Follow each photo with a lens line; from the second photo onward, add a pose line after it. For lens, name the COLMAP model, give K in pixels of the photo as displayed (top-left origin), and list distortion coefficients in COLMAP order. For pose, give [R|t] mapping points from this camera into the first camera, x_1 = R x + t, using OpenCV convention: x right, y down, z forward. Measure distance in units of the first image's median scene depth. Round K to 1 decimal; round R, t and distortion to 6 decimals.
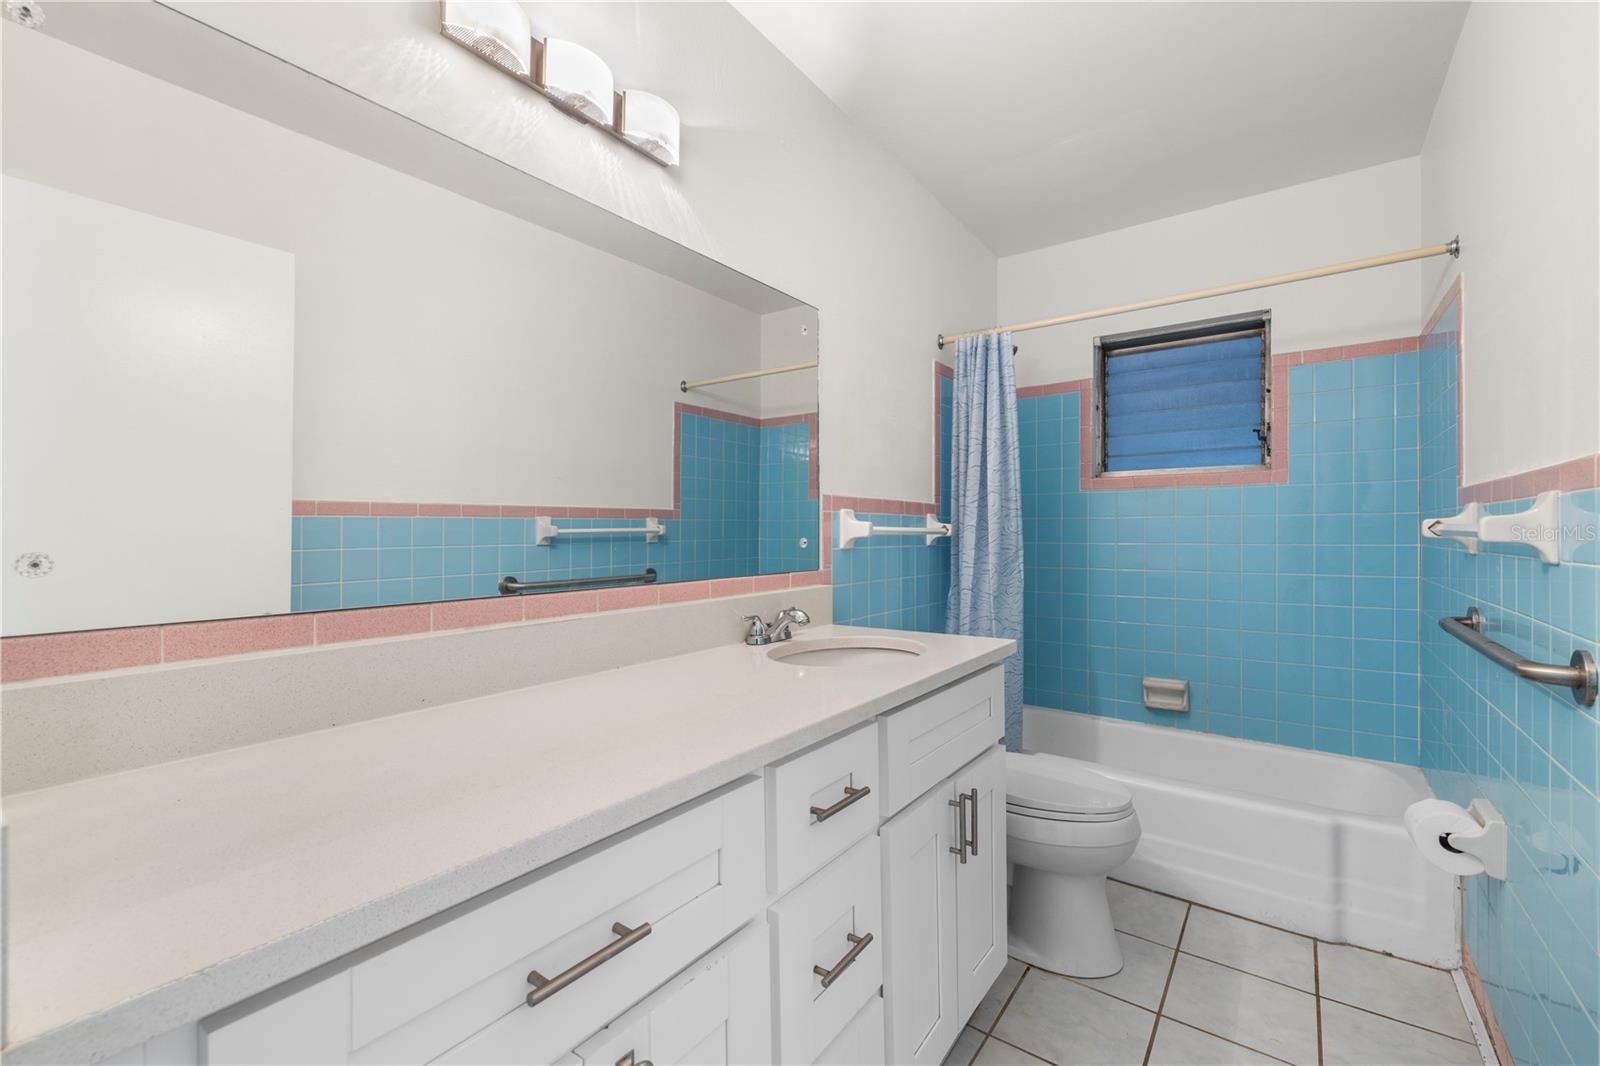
lens RADIAL K [[678.8, 0, 800.5], [0, 678.8, 534.3], [0, 0, 1]] dist [0.001885, -0.000208]
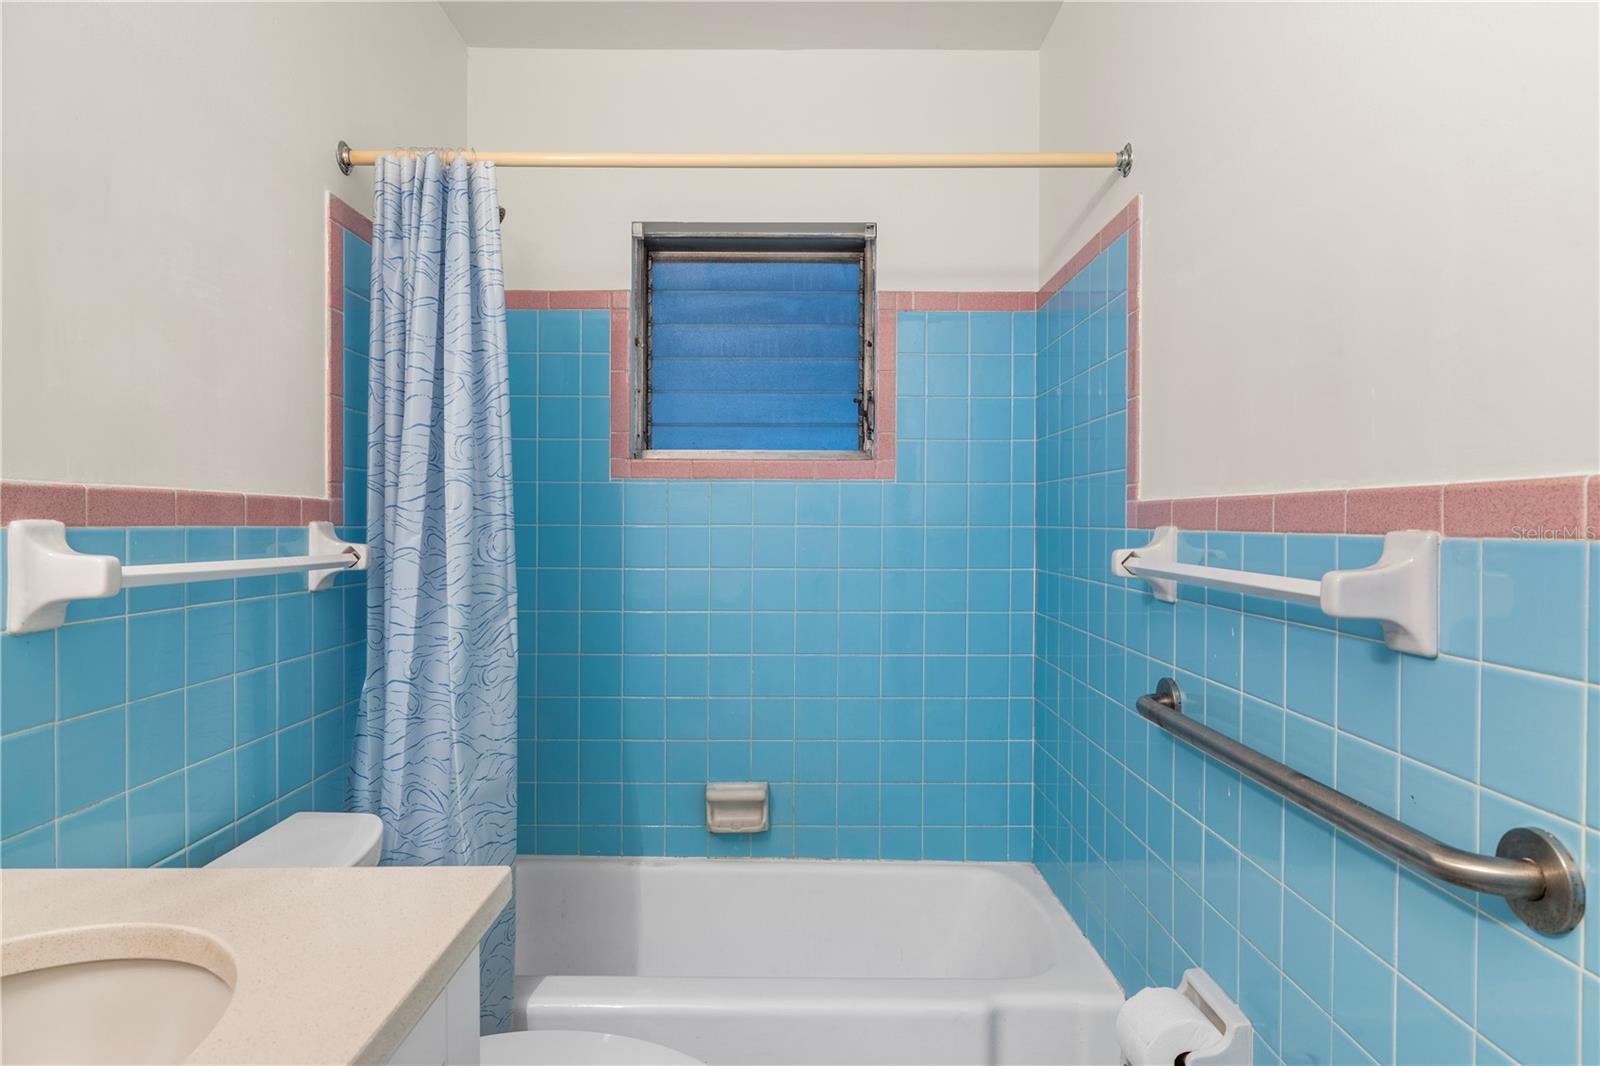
lens RADIAL K [[942.8, 0, 801.2], [0, 942.8, 532.8], [0, 0, 1]] dist [0.005246, 0.000965]
pose [[0.813330, 0.000273, 0.581803, 0.084834], [-0.004998, 0.999966, 0.006518, -0.028574], [-0.581782, -0.008209, 0.813303, 0.284882]]
